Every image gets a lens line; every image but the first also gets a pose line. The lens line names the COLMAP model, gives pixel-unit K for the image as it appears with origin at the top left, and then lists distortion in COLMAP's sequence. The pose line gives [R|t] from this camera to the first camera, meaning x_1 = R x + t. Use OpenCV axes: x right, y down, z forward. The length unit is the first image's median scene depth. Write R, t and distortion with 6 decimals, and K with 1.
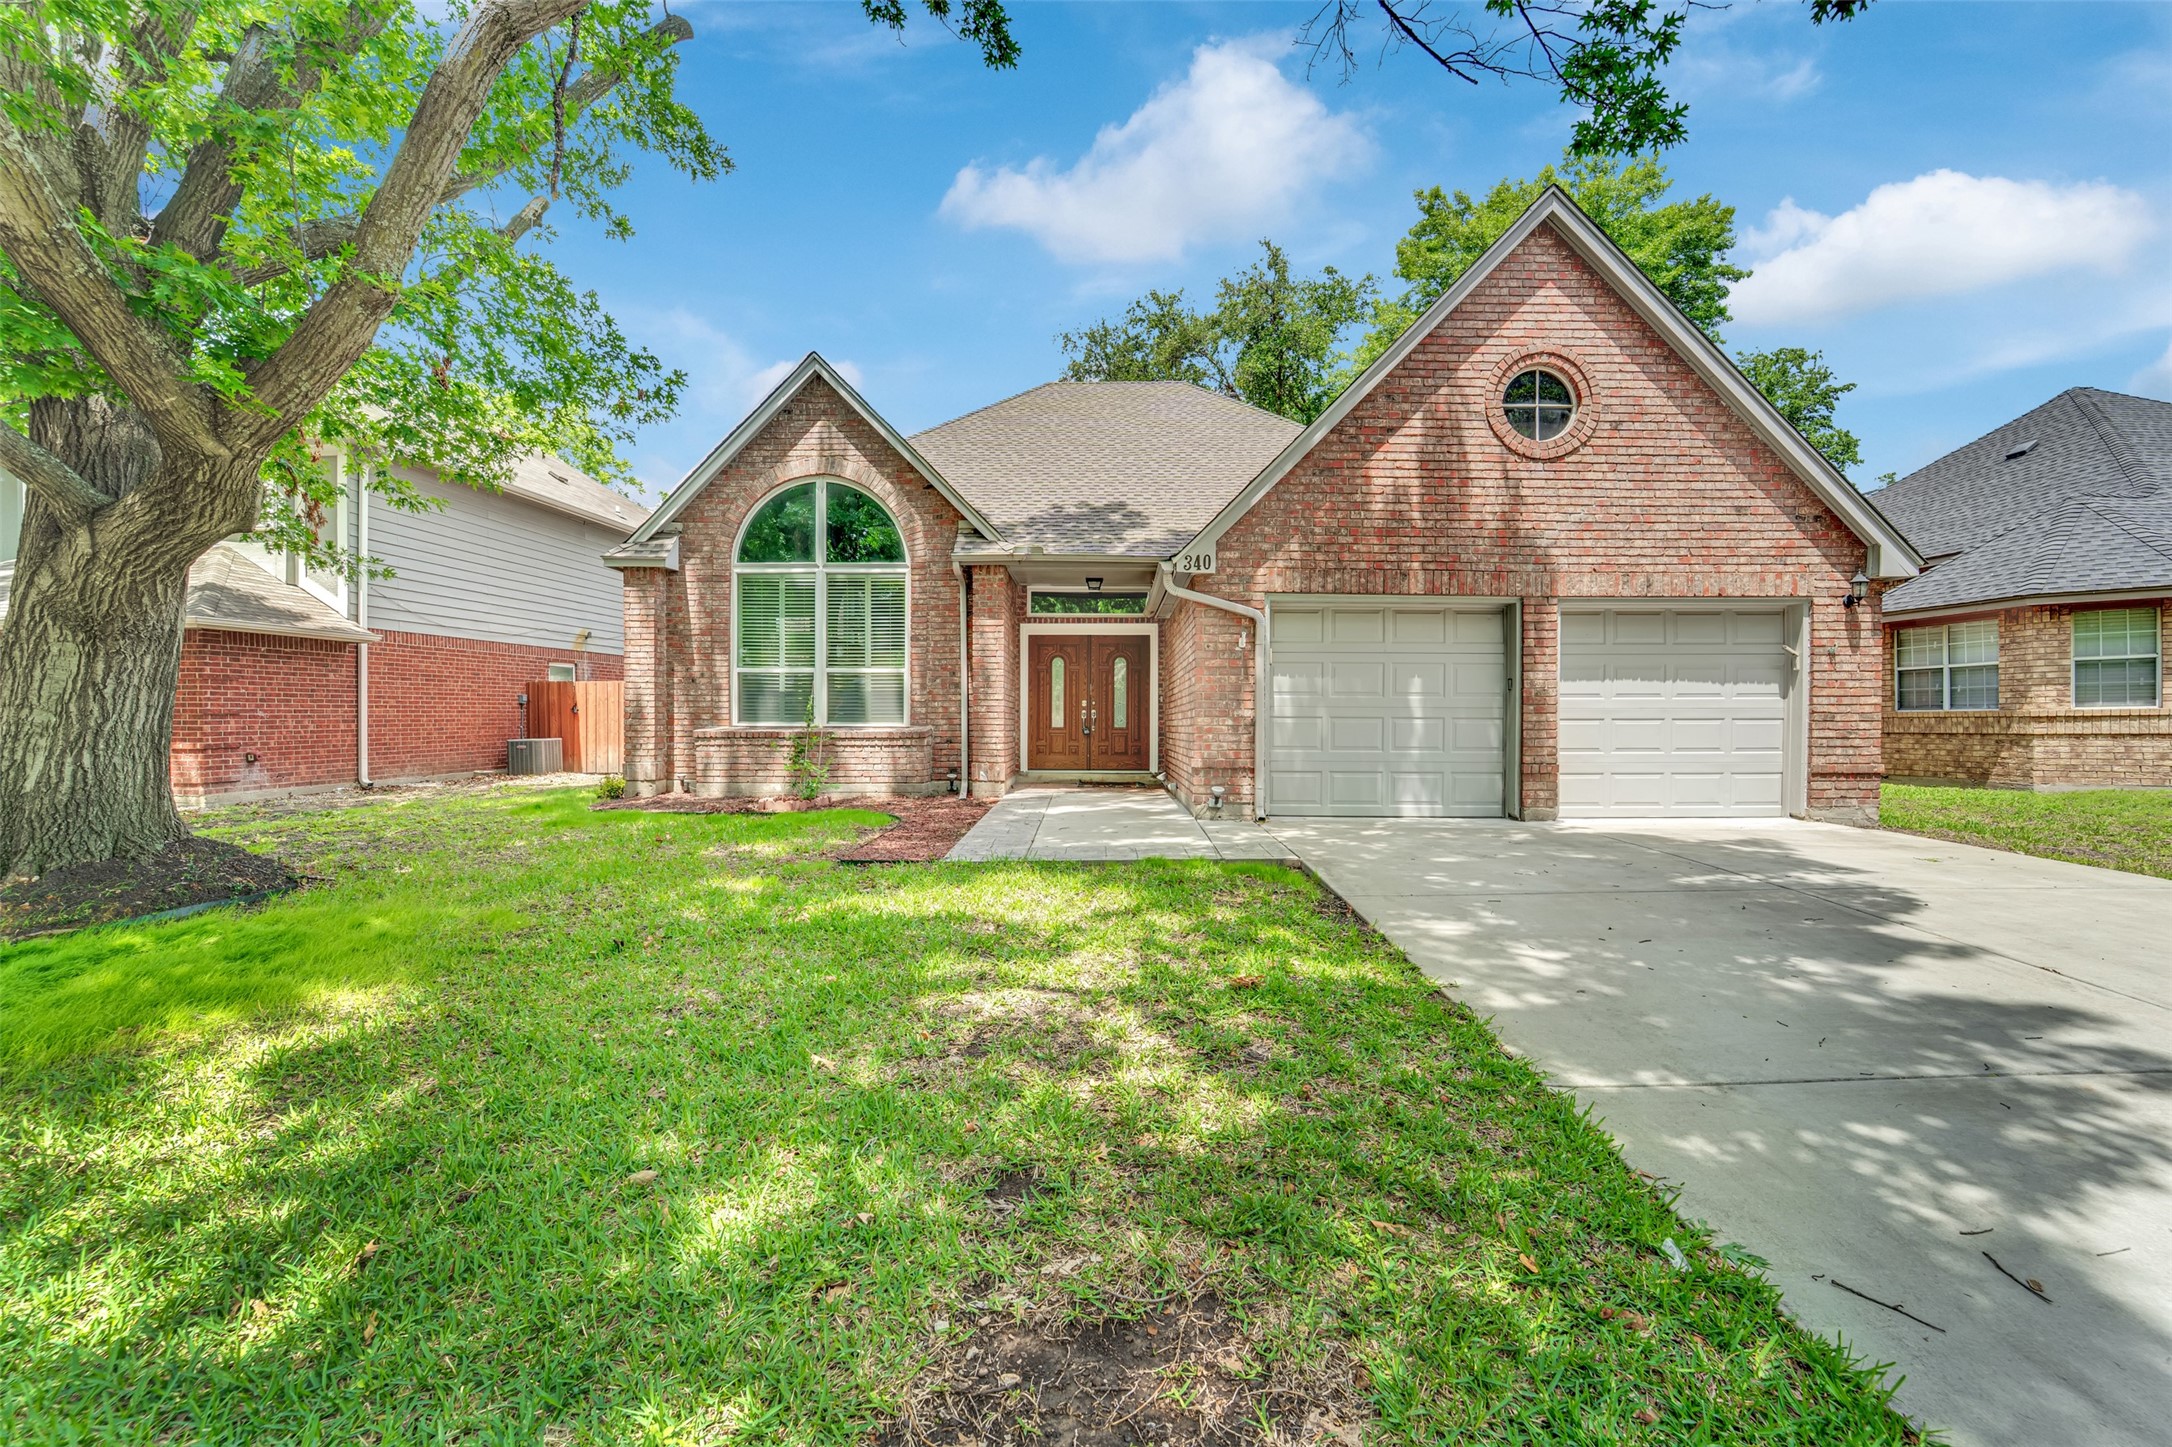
lens RADIAL K [[889.0, 0, 1080.3], [0, 889.0, 725.6], [0, 0, 1]] dist [-0.008089, 0.000121]
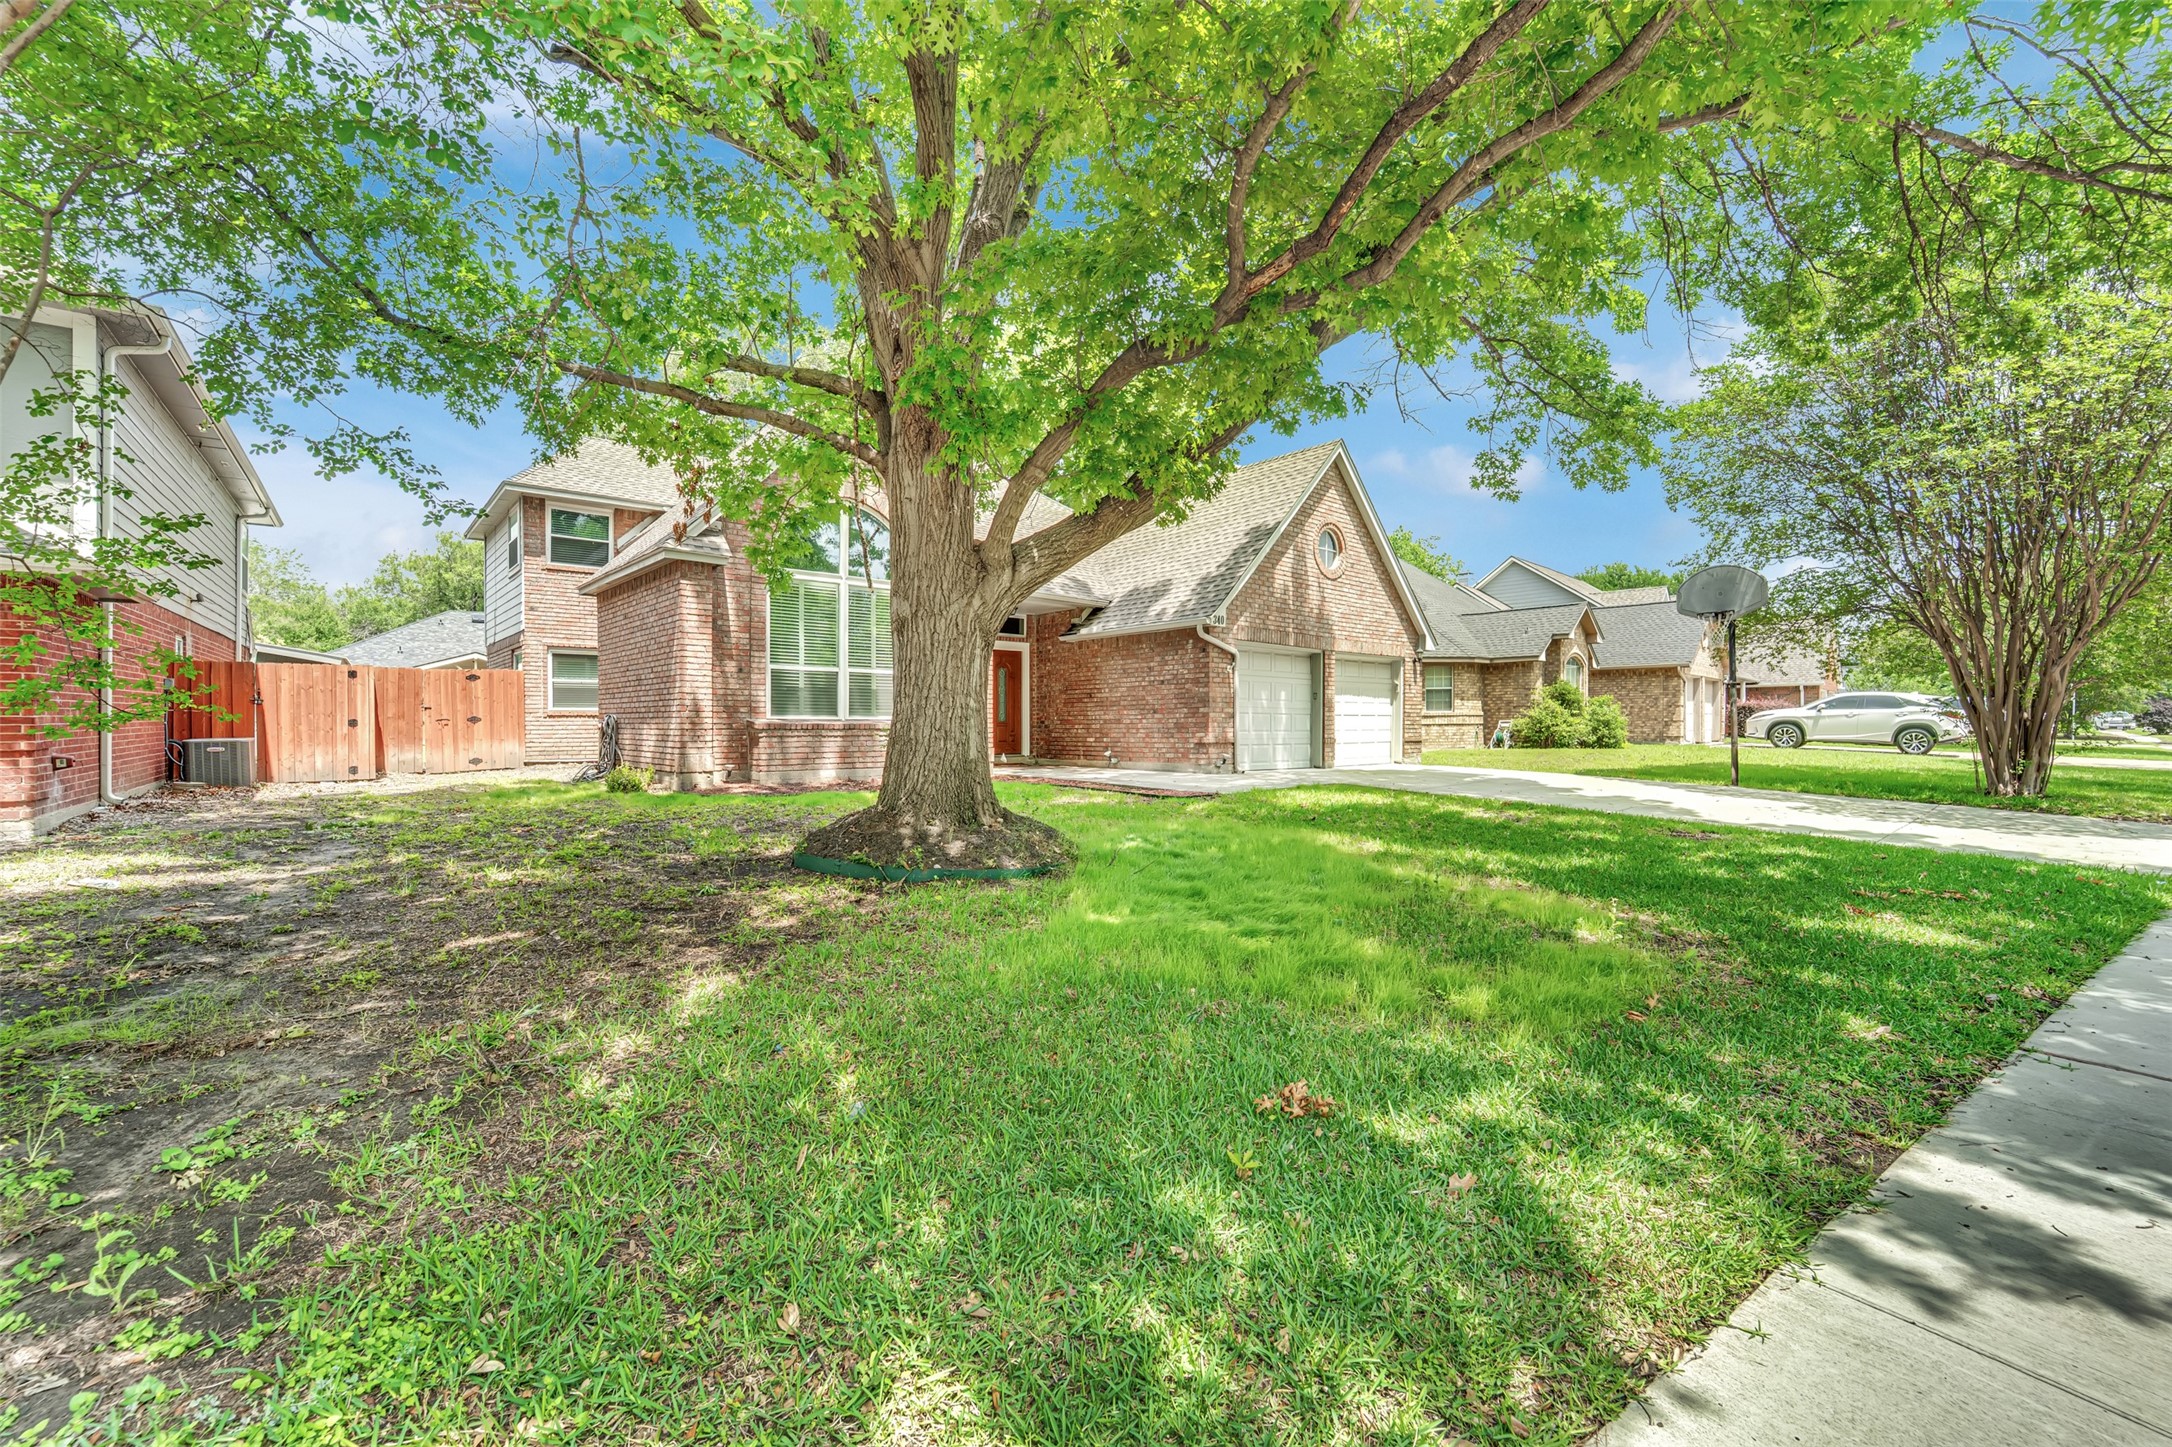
lens RADIAL K [[889.0, 0, 1097.6], [0, 889.0, 722.2], [0, 0, 1]] dist [-0.008089, 0.000121]
pose [[0.742192, -0.000038, 0.670187, -1.105247], [0.004493, 0.999978, -0.004919, 0.015036], [-0.670172, 0.006662, 0.742176, -0.078969]]
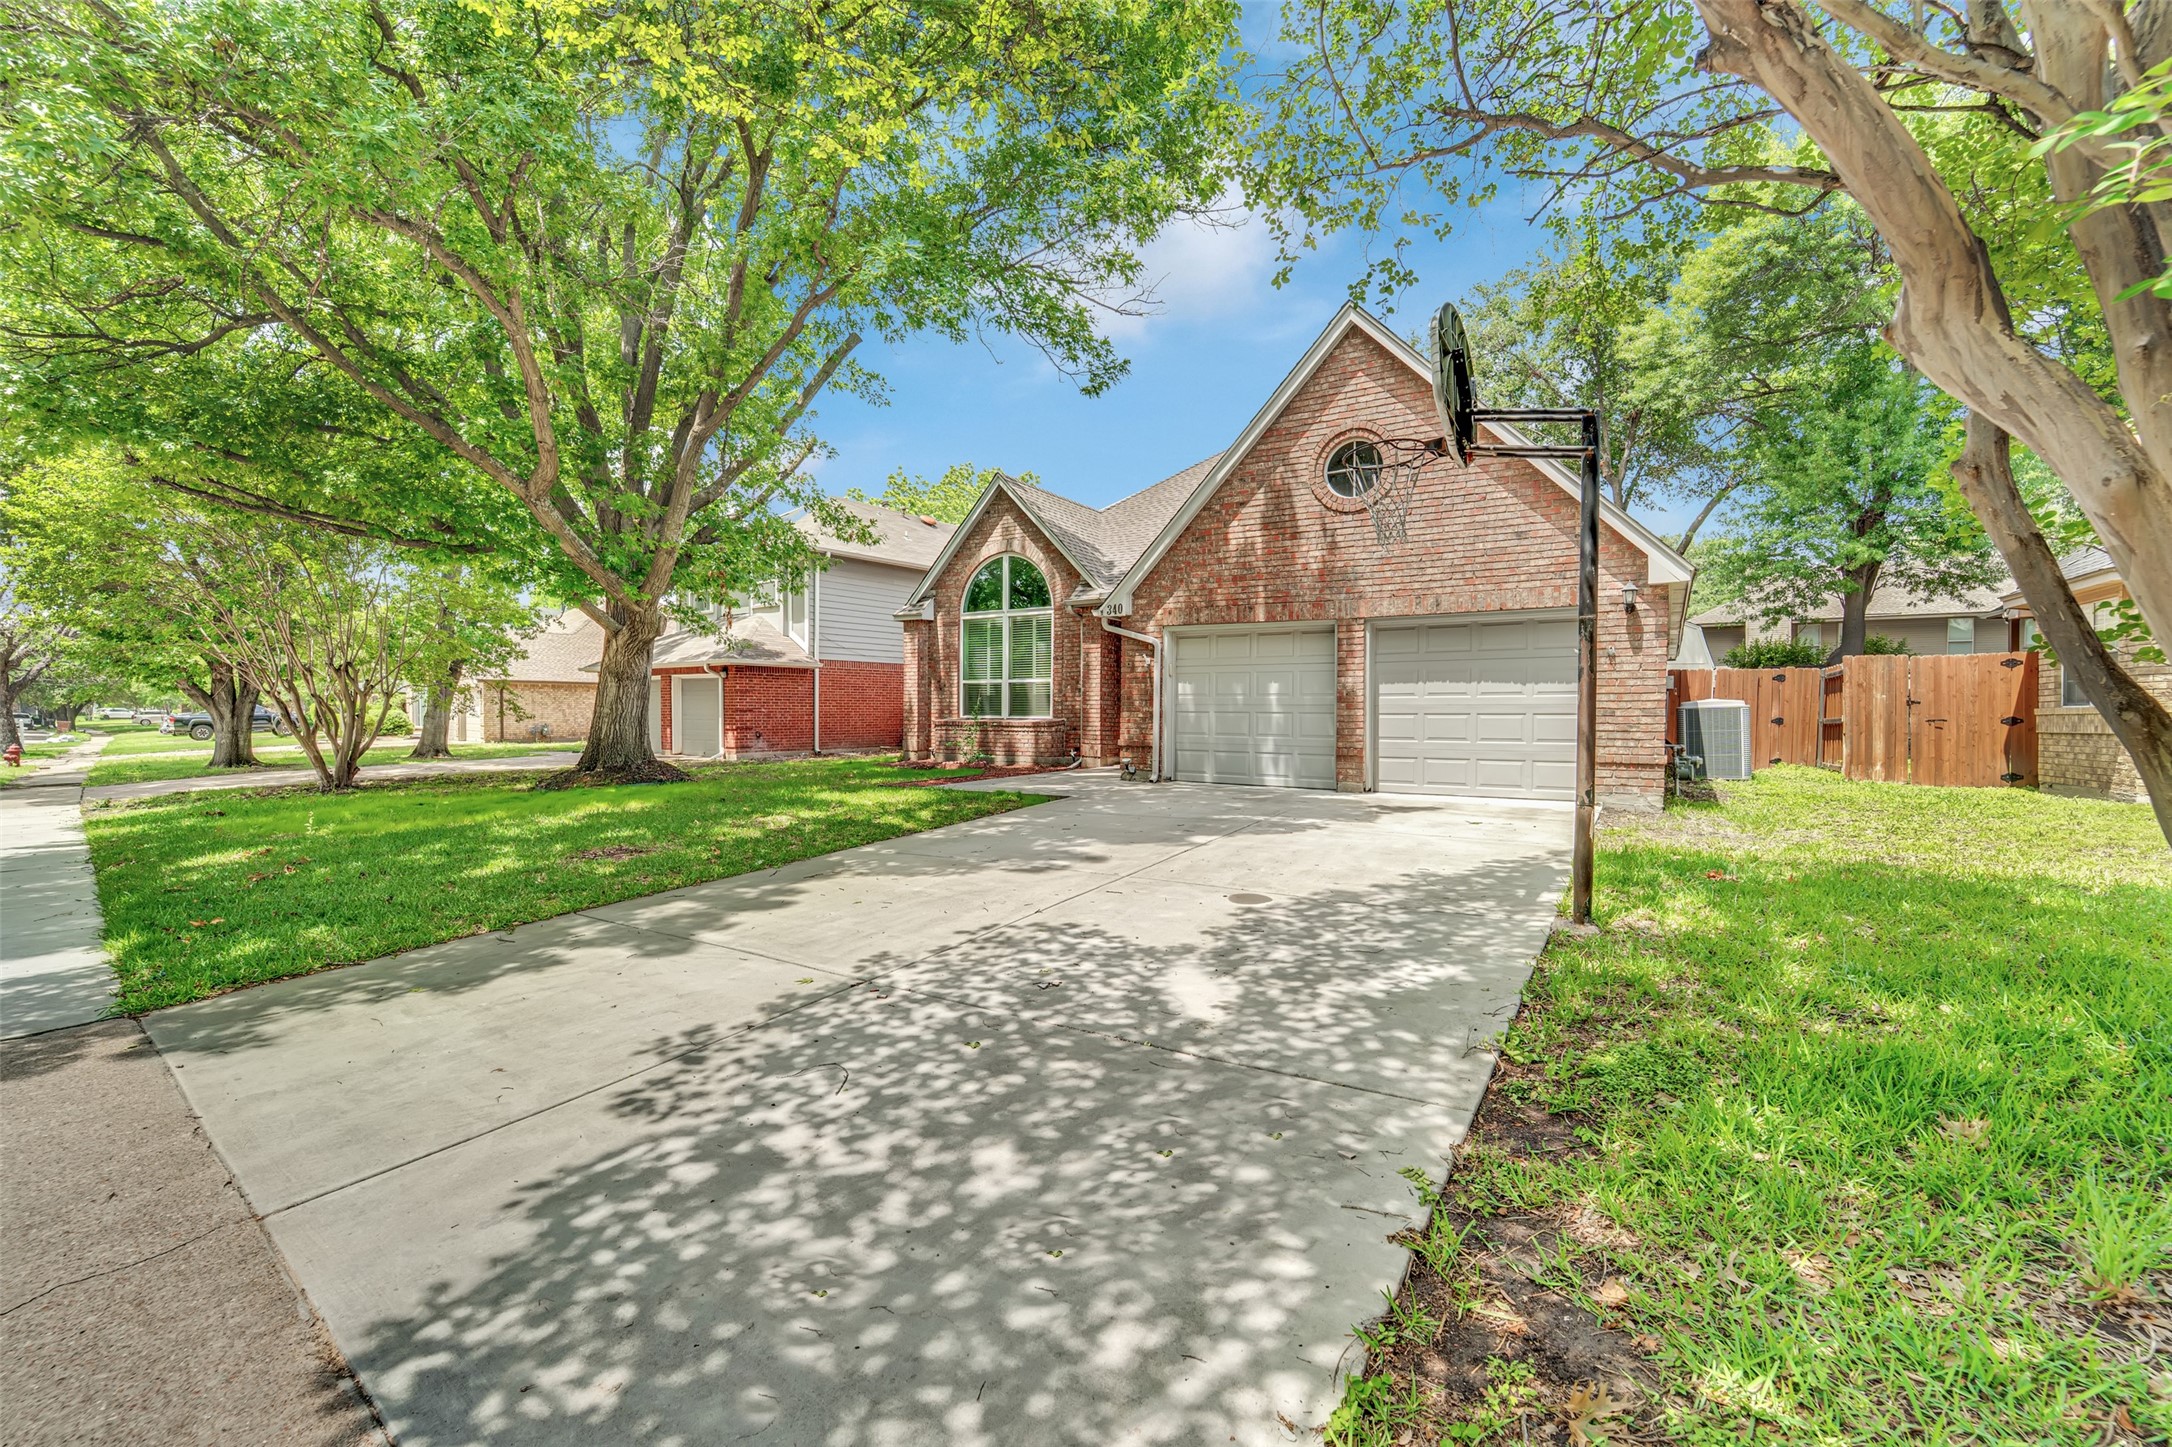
lens RADIAL K [[889.0, 0, 1083.3], [0, 889.0, 714.0], [0, 0, 1]] dist [-0.008089, 0.000121]
pose [[0.846726, 0.001845, -0.532026, 0.853324], [-0.005683, 0.999968, -0.005576, 0.002262], [0.531999, 0.007745, 0.846710, -0.287749]]
